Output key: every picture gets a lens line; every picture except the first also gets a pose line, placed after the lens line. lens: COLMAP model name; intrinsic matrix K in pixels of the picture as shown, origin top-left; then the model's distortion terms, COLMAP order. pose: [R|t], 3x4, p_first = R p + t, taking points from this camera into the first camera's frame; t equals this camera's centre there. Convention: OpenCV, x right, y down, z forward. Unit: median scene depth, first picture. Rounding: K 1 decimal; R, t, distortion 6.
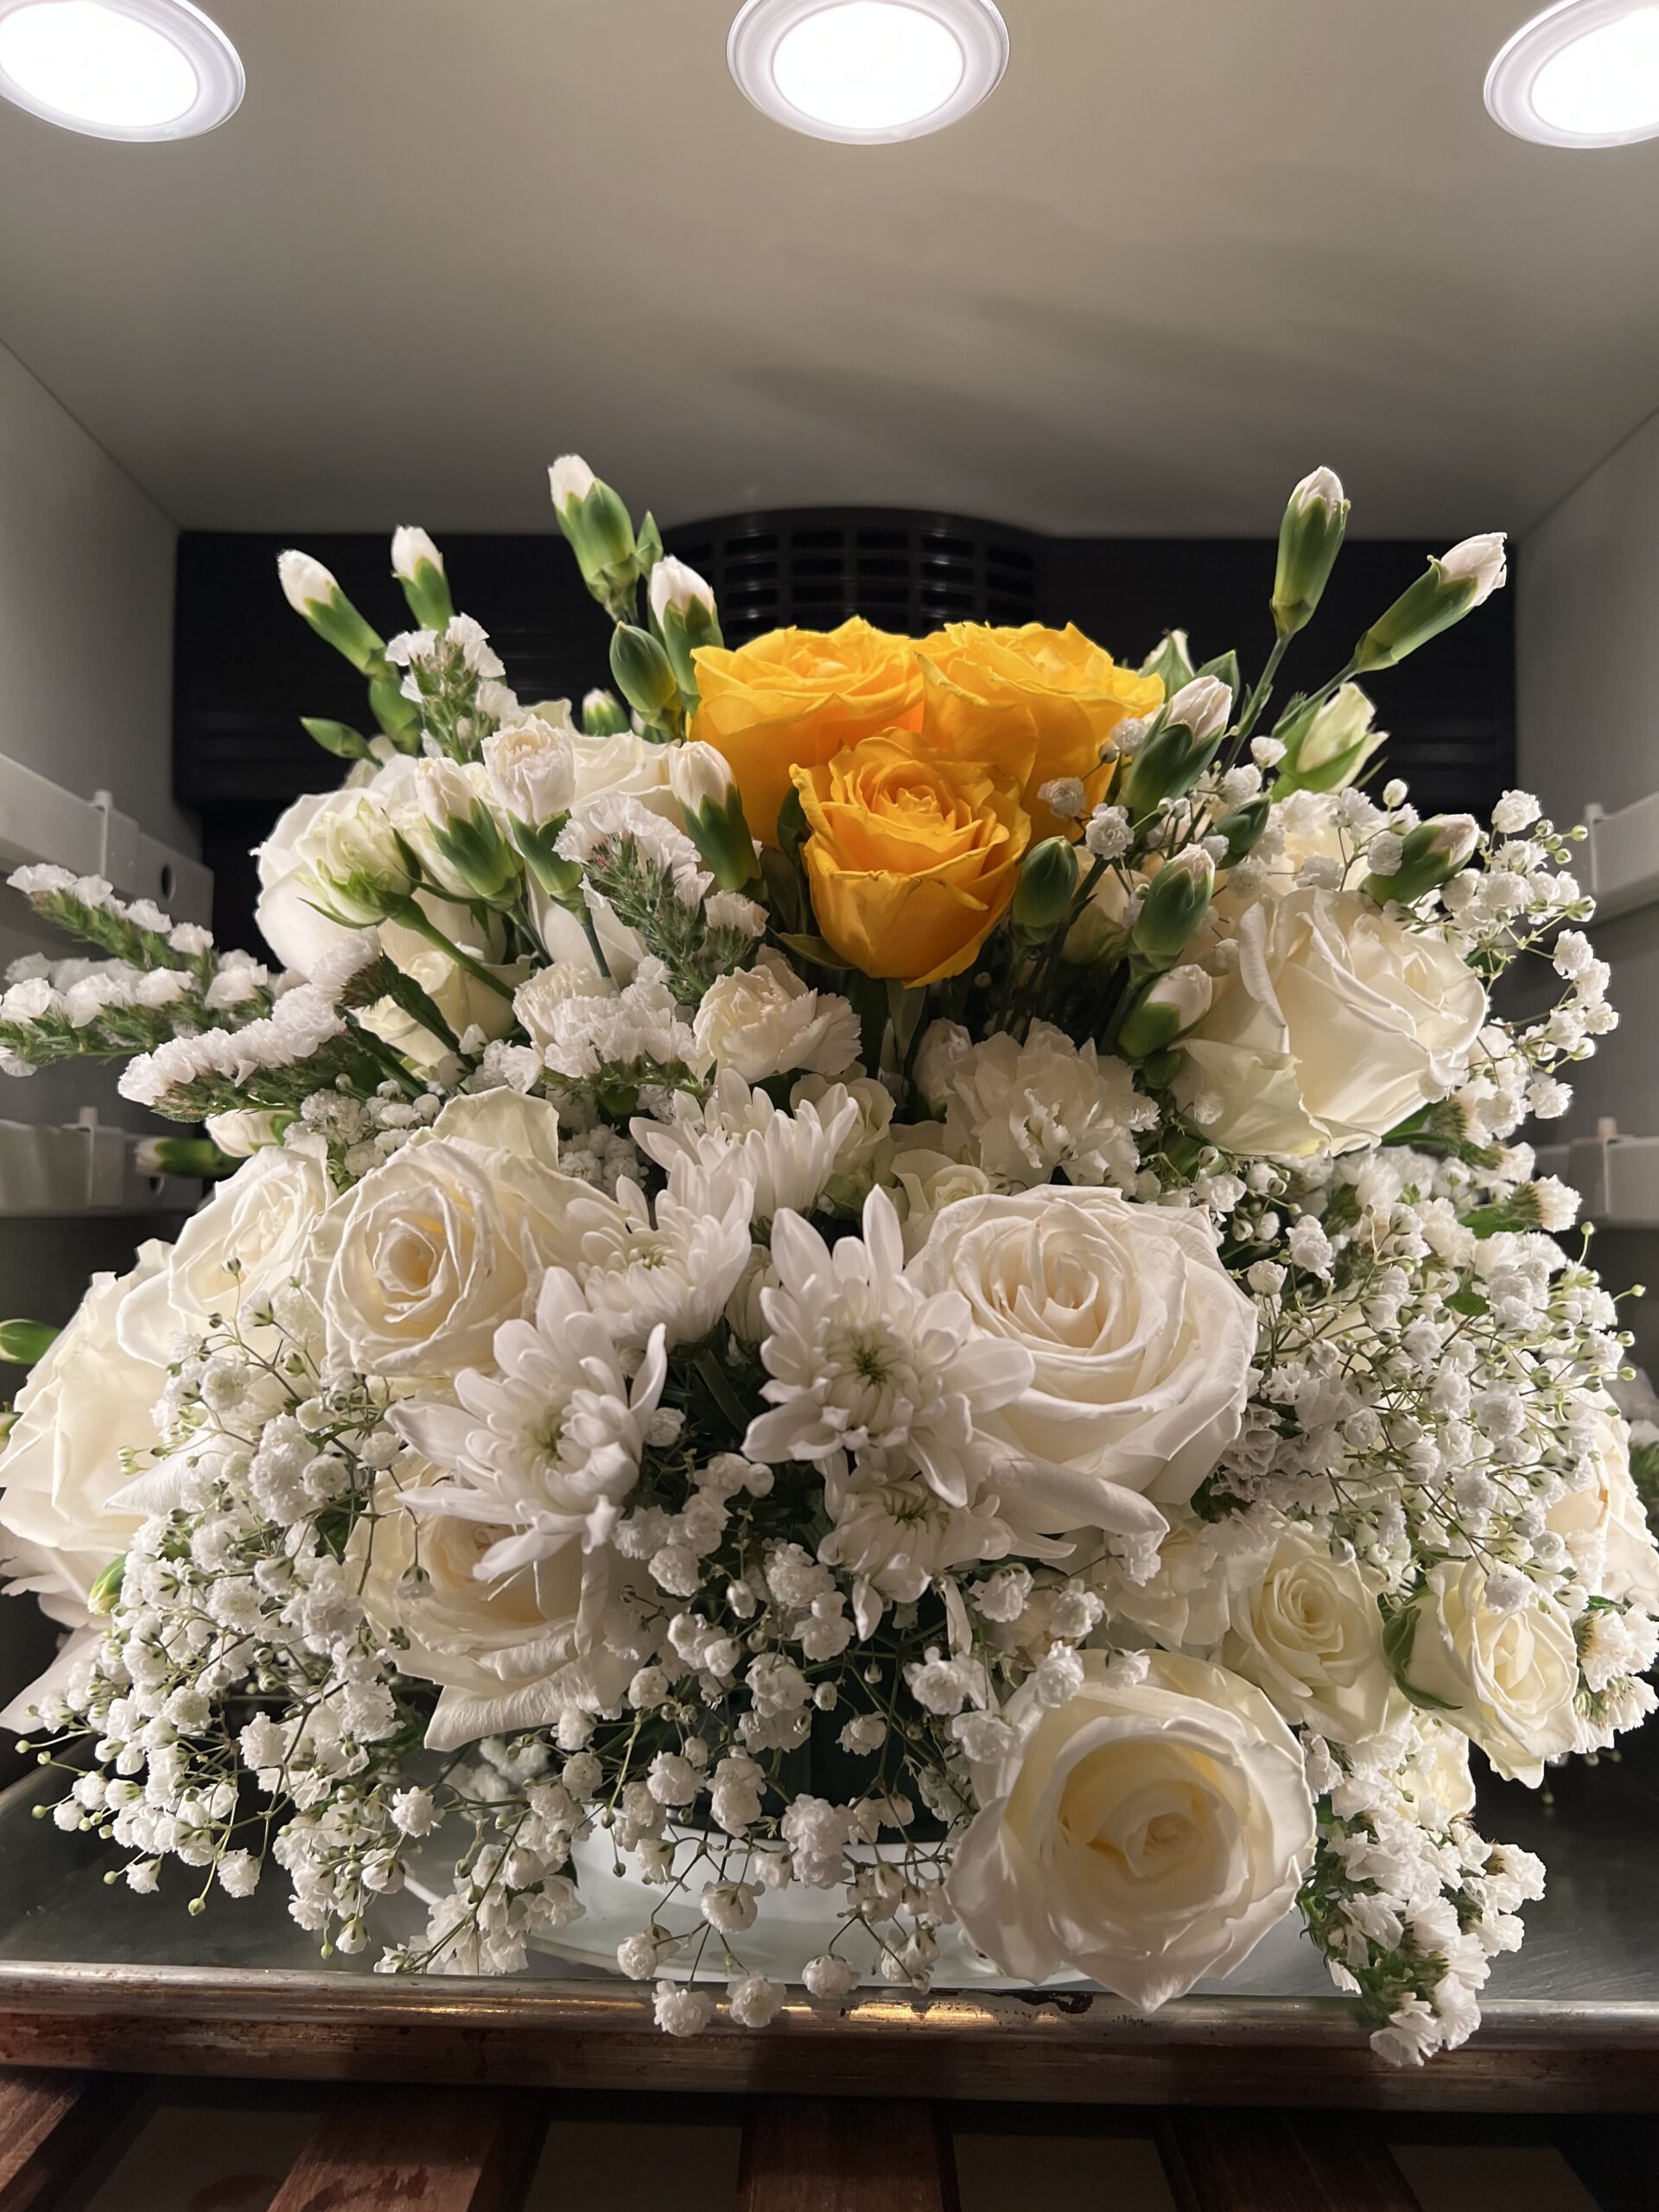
lens RADIAL K [[1644.2, 0, 842.3], [0, 1644.2, 1152.1], [0, 0, 1]] dist [0.061645, -0.091648]
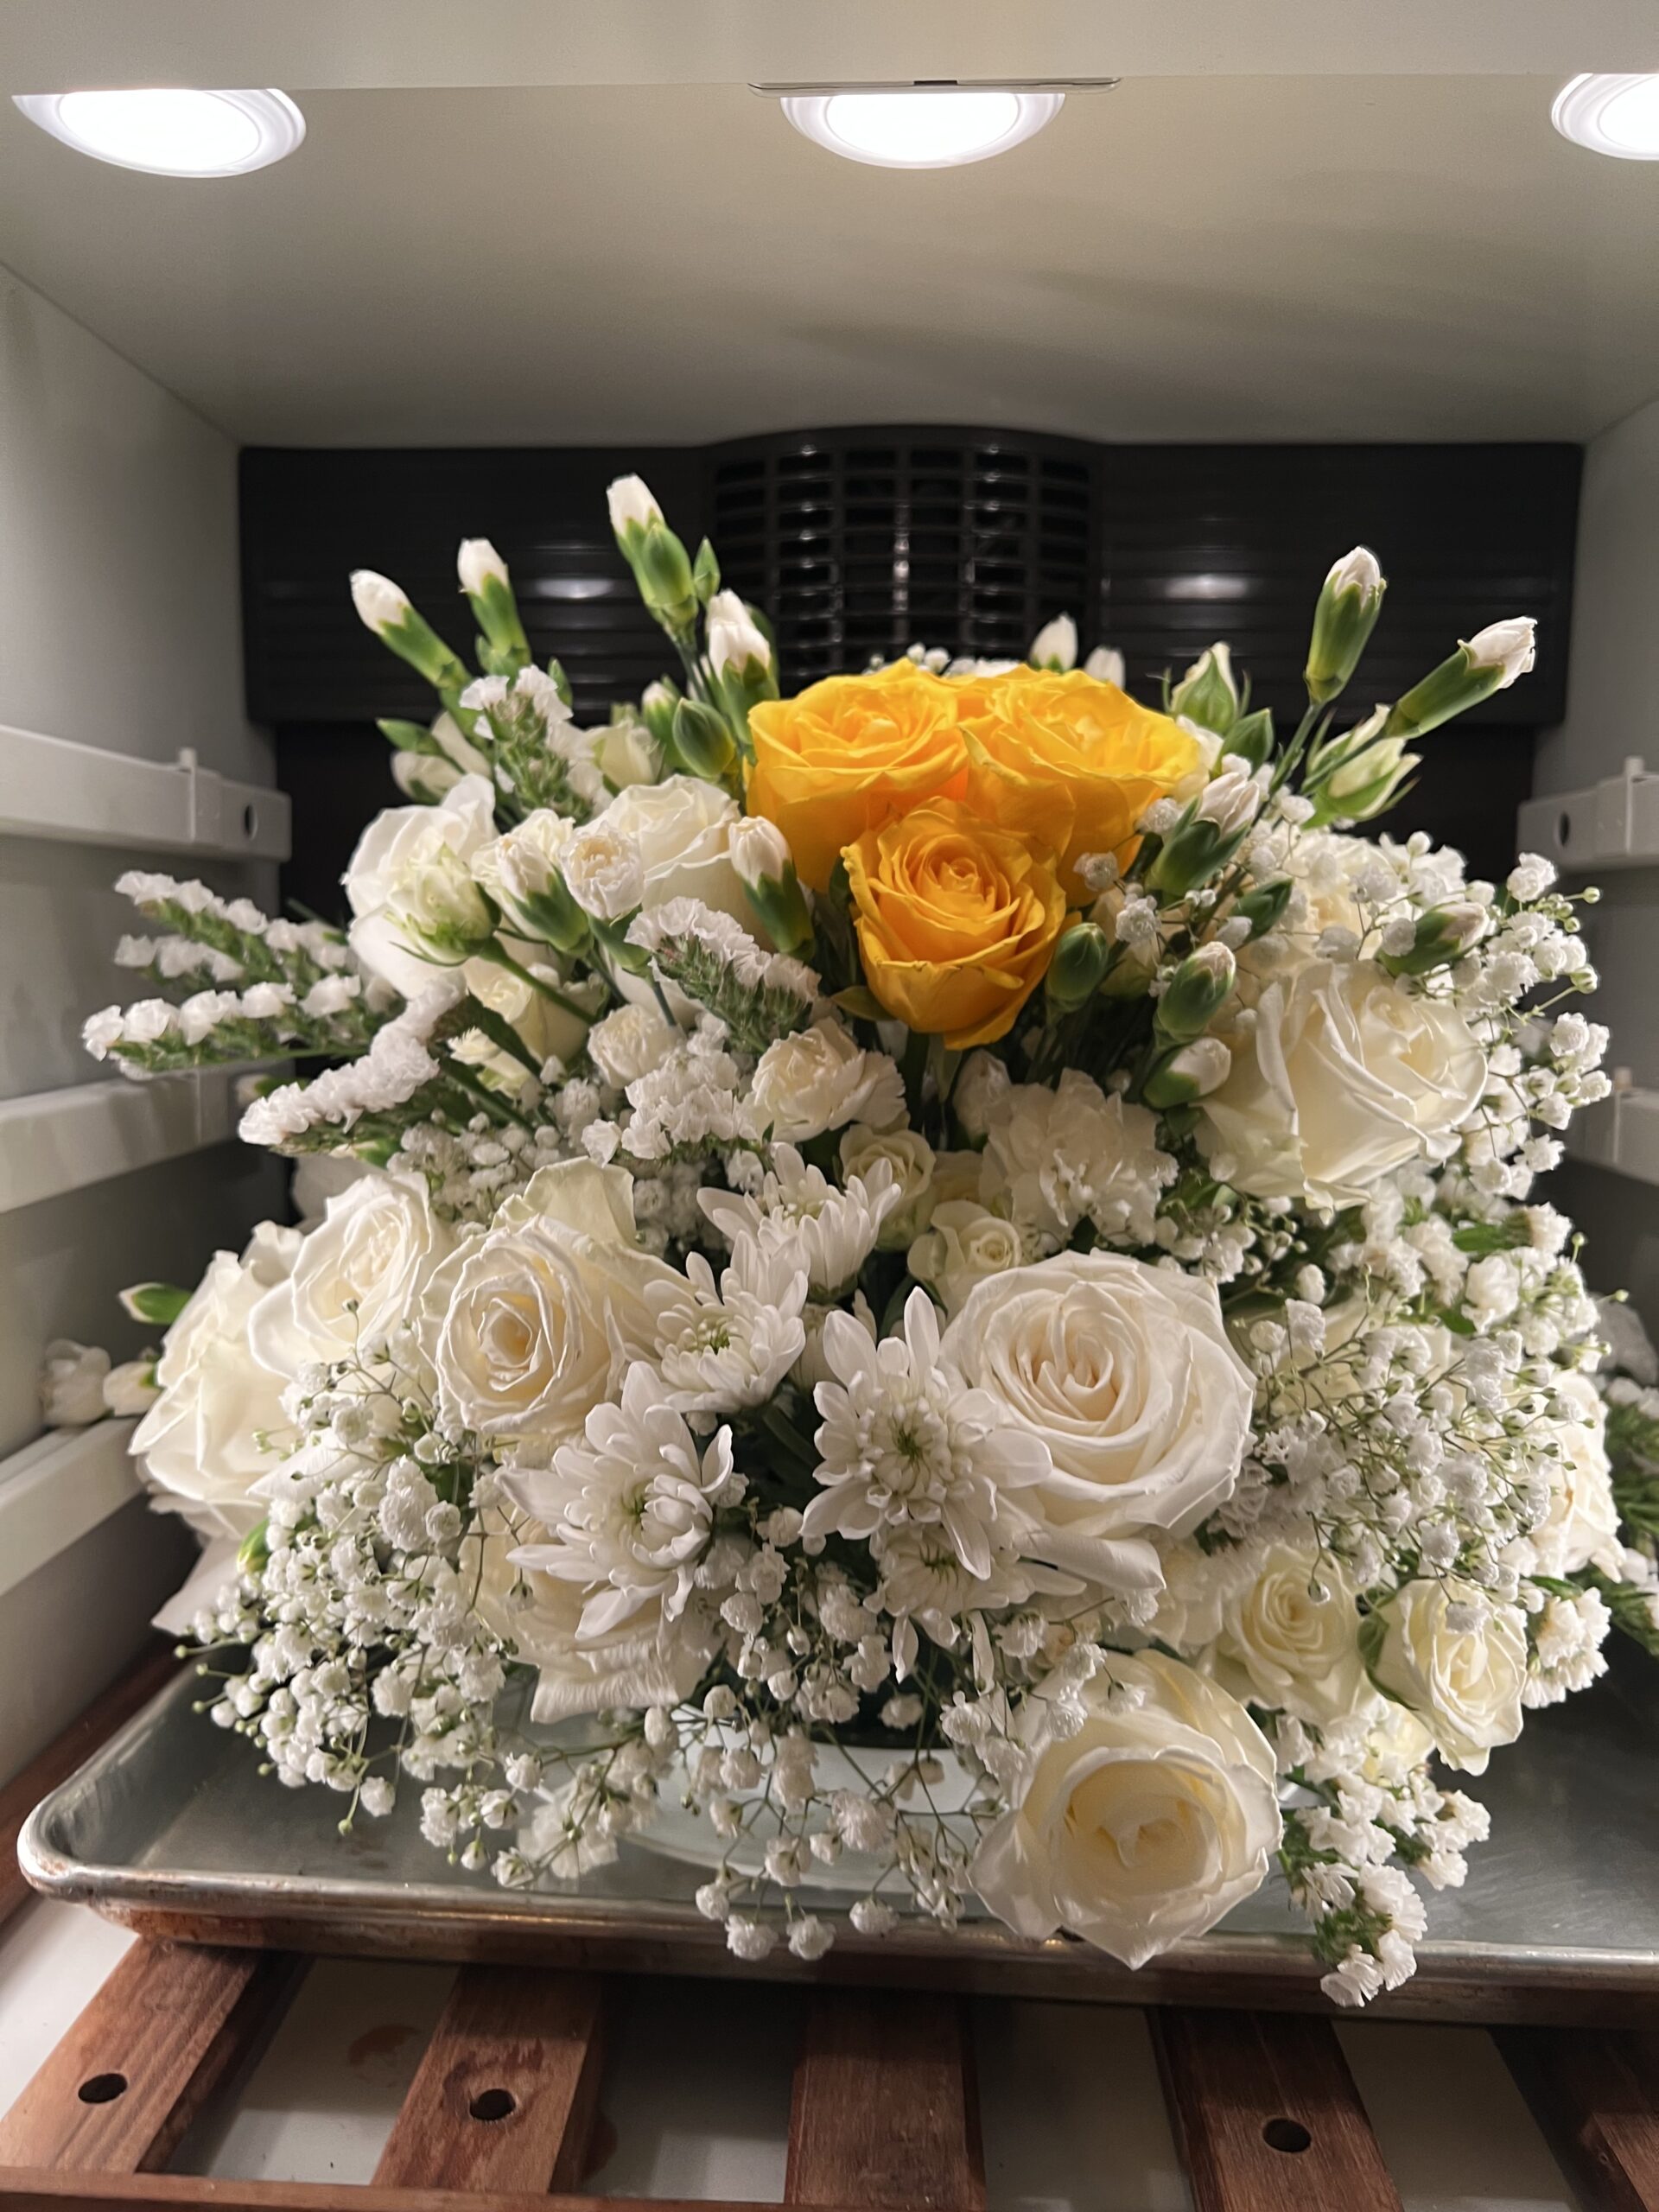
lens RADIAL K [[1662.1, 0, 826.2], [0, 1662.1, 1103.4], [0, 0, 1]] dist [0.072695, -0.121418]
pose [[0.999184, 0.007958, -0.039588, 0.002637], [-0.001589, 0.987376, 0.158385, -0.252519], [0.040349, -0.158193, 0.986583, -0.099949]]
